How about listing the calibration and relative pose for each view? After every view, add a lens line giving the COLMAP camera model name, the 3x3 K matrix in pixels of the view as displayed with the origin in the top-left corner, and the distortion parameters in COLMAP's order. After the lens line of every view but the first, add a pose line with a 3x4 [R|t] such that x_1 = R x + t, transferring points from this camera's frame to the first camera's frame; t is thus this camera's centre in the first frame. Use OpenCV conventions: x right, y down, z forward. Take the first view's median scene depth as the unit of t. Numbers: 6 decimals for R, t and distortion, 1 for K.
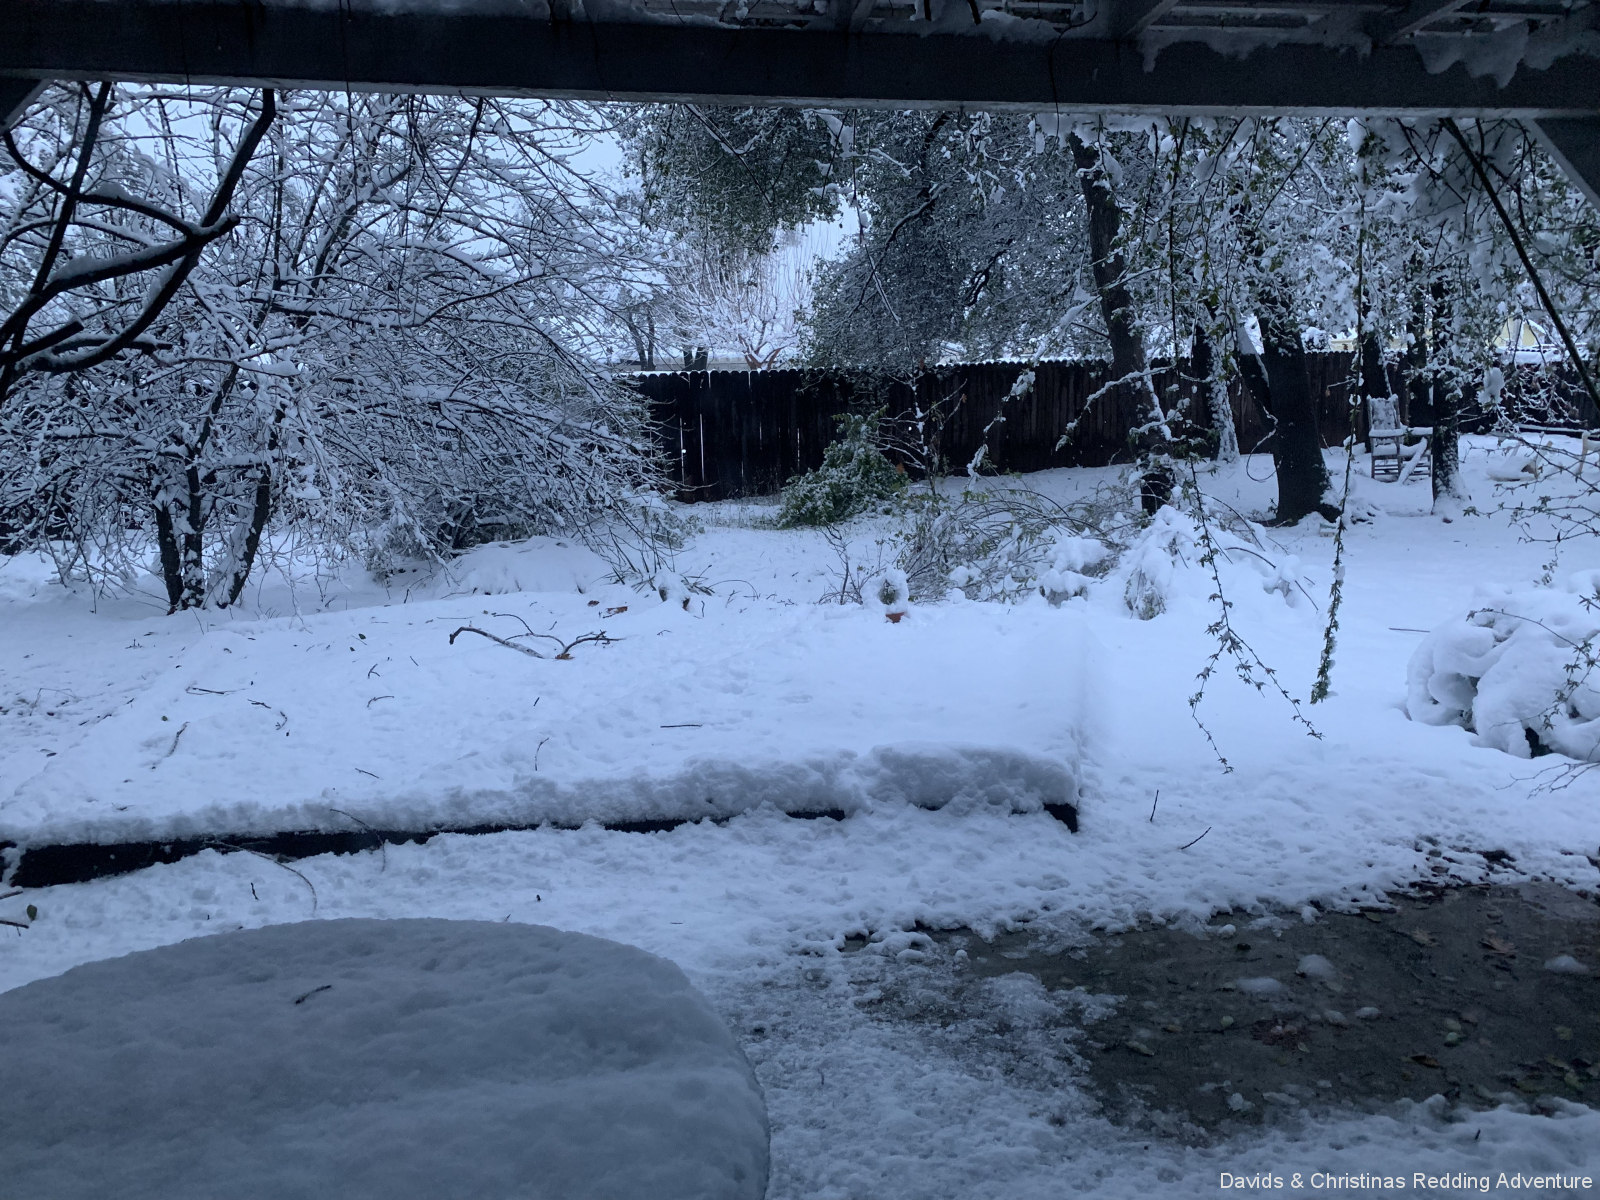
lens RADIAL K [[1228.2, 0, 813.6], [0, 1228.2, 601.6], [0, 0, 1]] dist [0.013065, 0.004872]
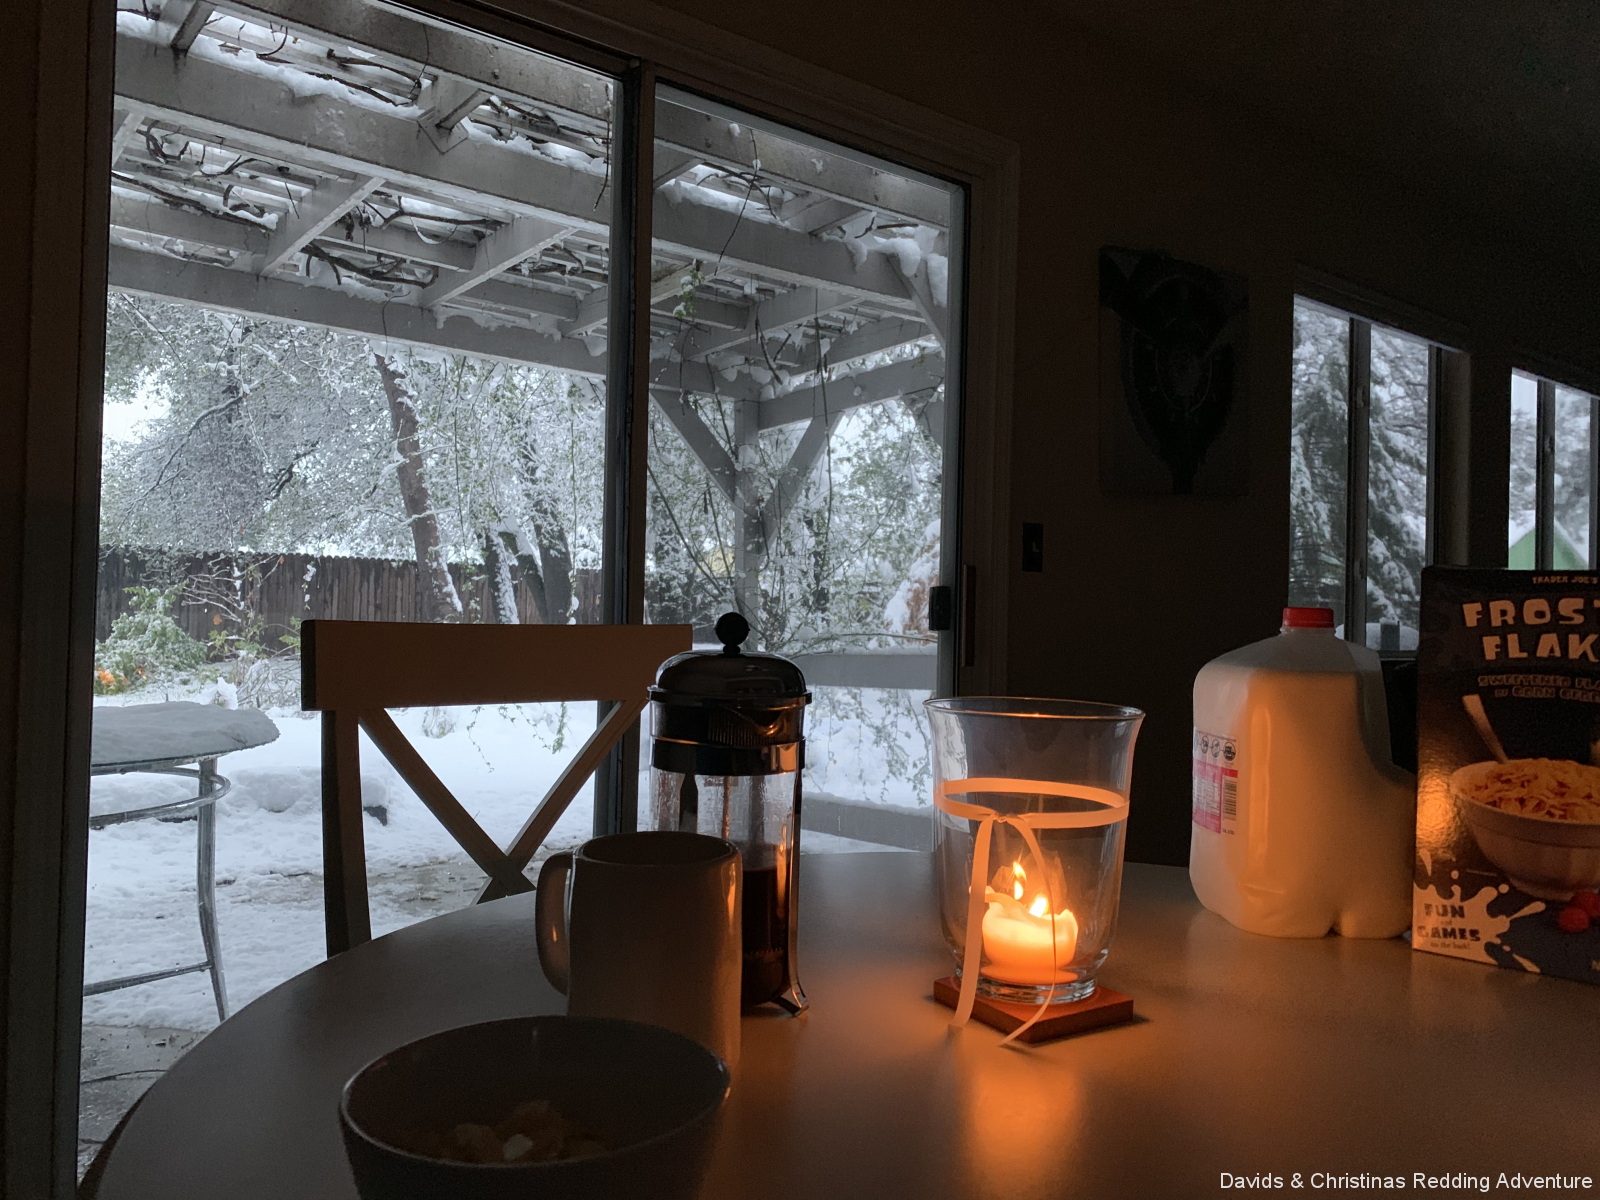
lens RADIAL K [[1228.2, 0, 813.6], [0, 1228.2, 601.6], [0, 0, 1]] dist [0.013065, 0.004872]
pose [[0.849952, 0.050239, 0.524460, -0.044537], [0.044982, 0.984889, -0.167243, 0.068425], [-0.524937, 0.165739, 0.834848, -0.171647]]
